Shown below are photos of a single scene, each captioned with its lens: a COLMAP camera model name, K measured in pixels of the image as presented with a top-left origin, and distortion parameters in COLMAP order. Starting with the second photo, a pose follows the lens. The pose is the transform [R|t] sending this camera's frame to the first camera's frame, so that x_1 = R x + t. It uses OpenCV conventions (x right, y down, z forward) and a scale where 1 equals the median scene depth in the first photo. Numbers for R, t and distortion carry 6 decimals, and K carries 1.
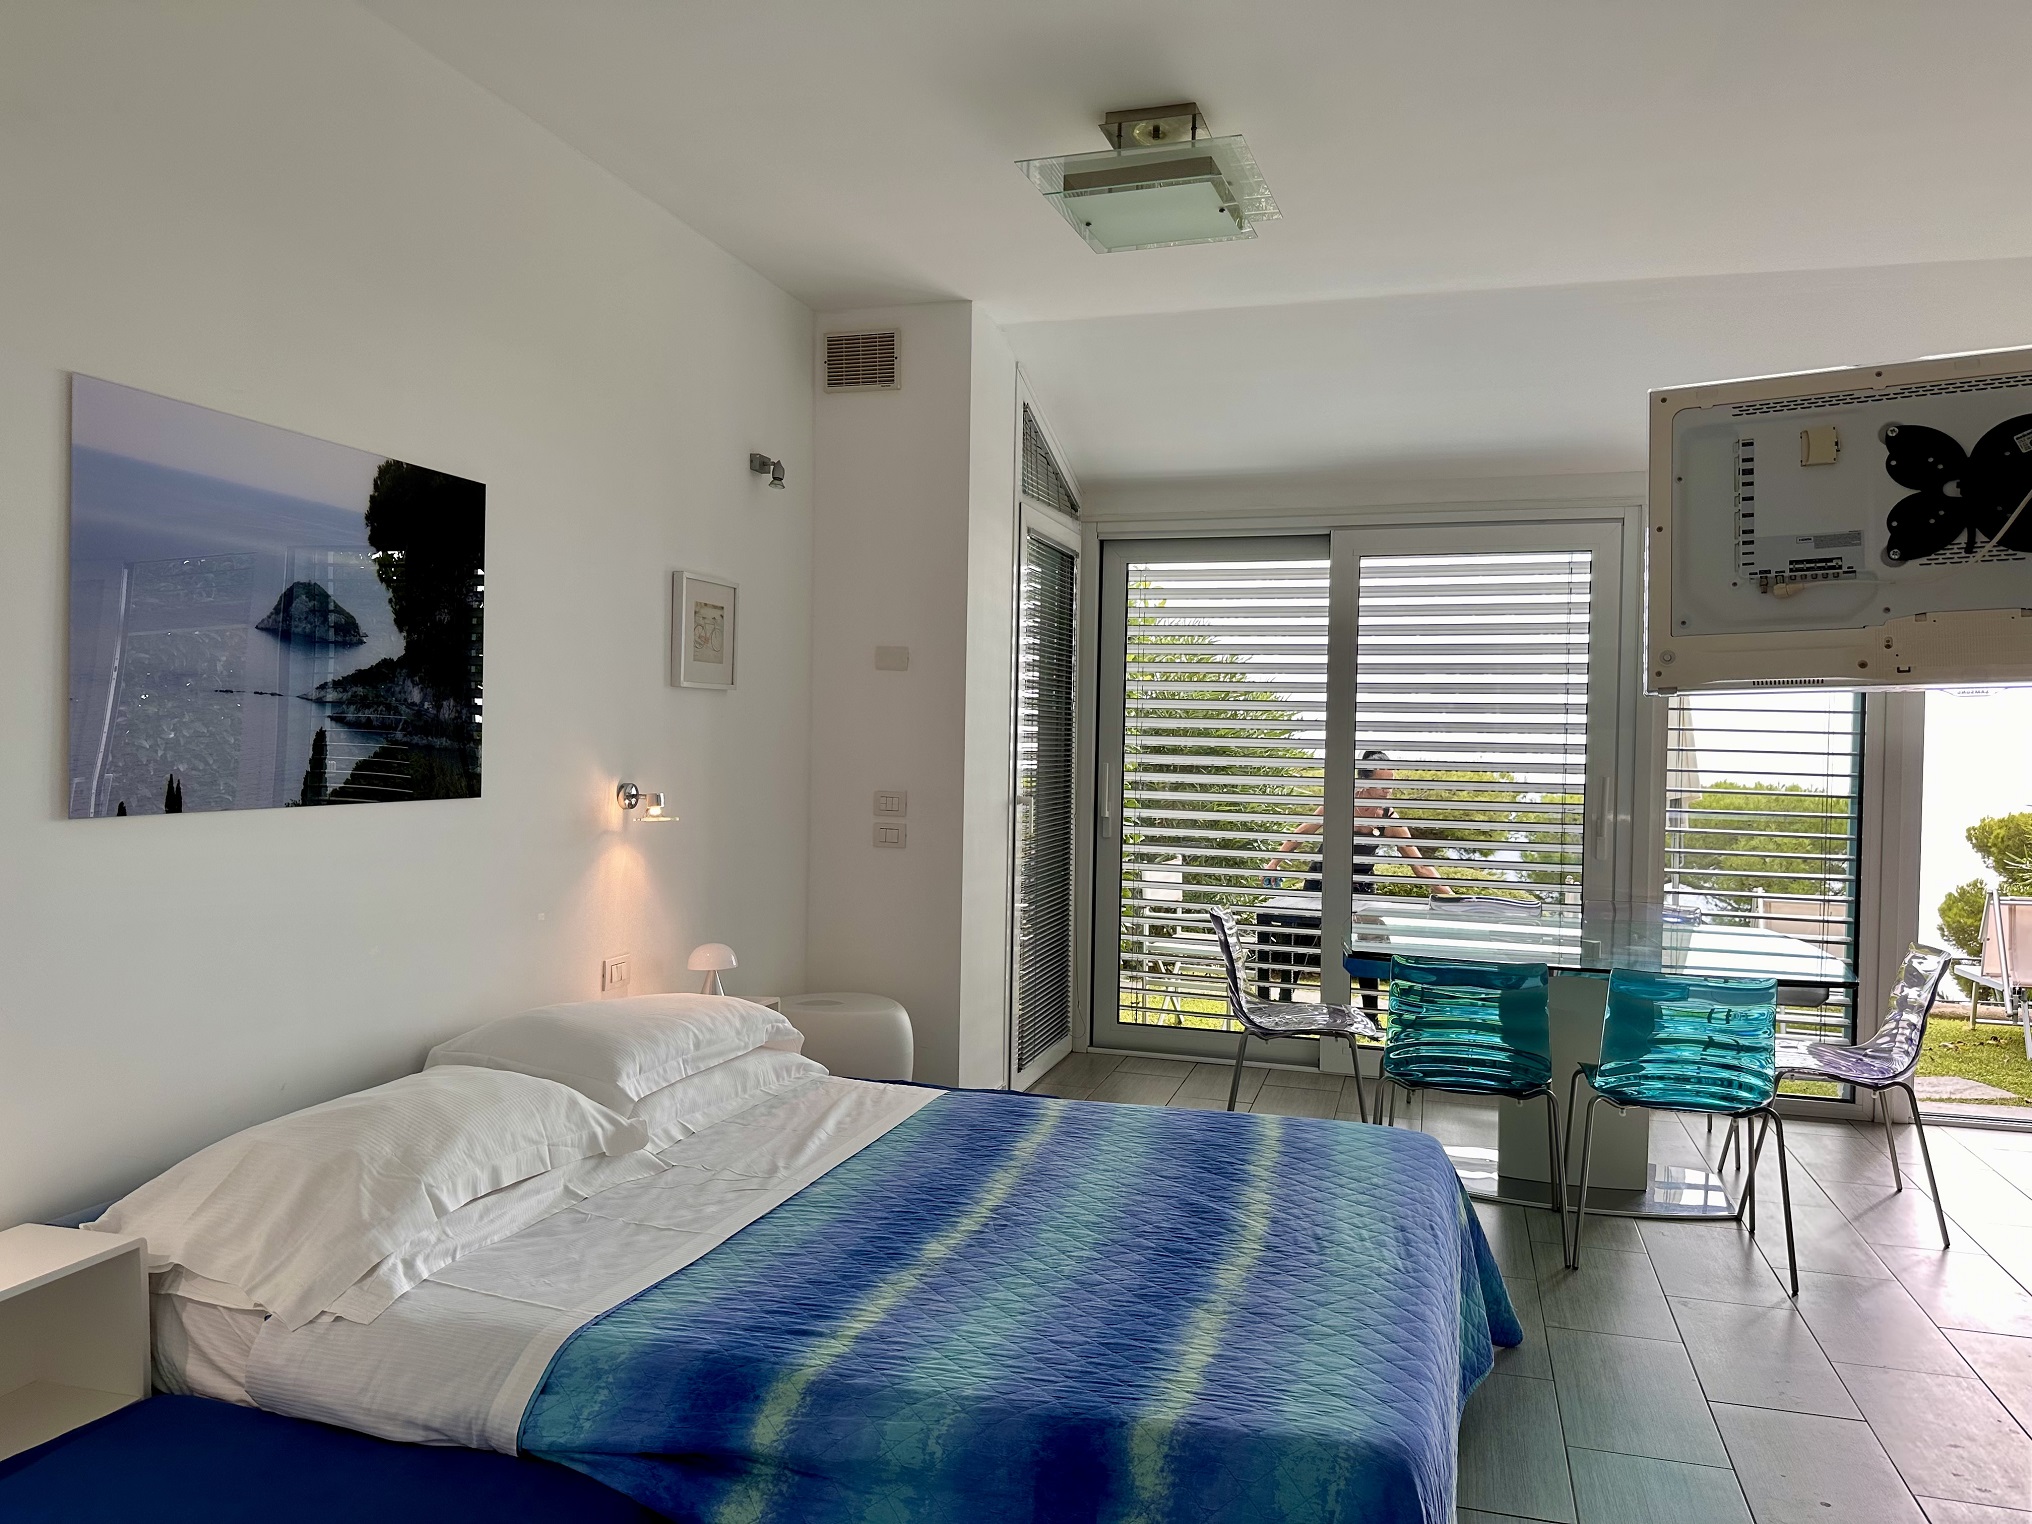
lens RADIAL K [[1427.3, 0, 1016.2], [0, 1427.3, 762.6], [0, 0, 1]] dist [0.024837, -0.043945]
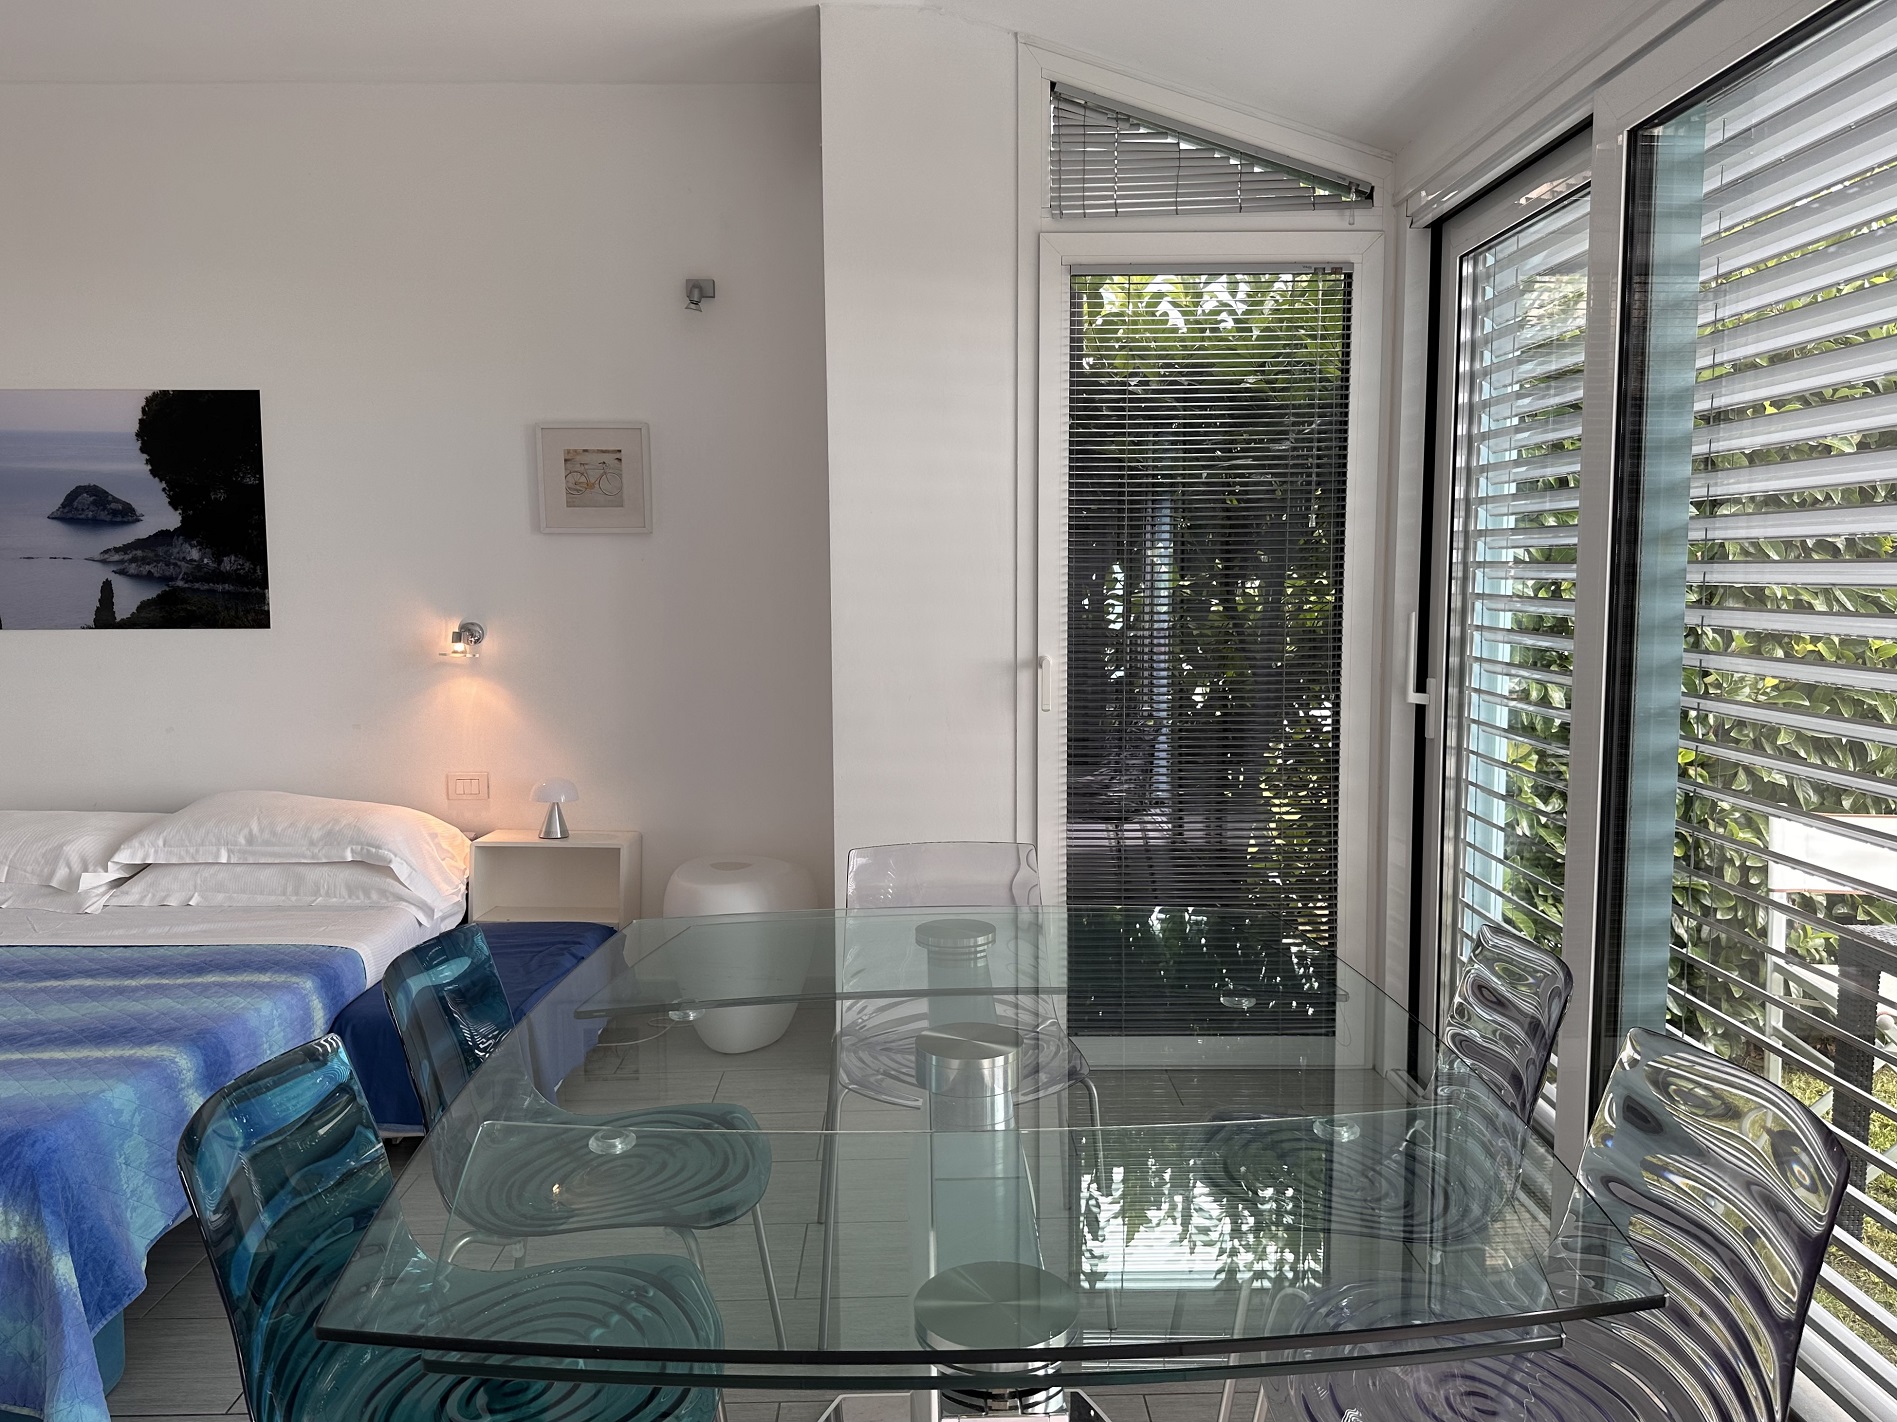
lens RADIAL K [[1332.5, 0, 946.0], [0, 1332.5, 705.0], [0, 0, 1]] dist [0.024837, -0.043945]
pose [[0.307415, 0.074621, -0.948645, 1.109041], [-0.008382, 0.997094, 0.075715, -0.004828], [0.951539, -0.015324, 0.307148, 1.341438]]
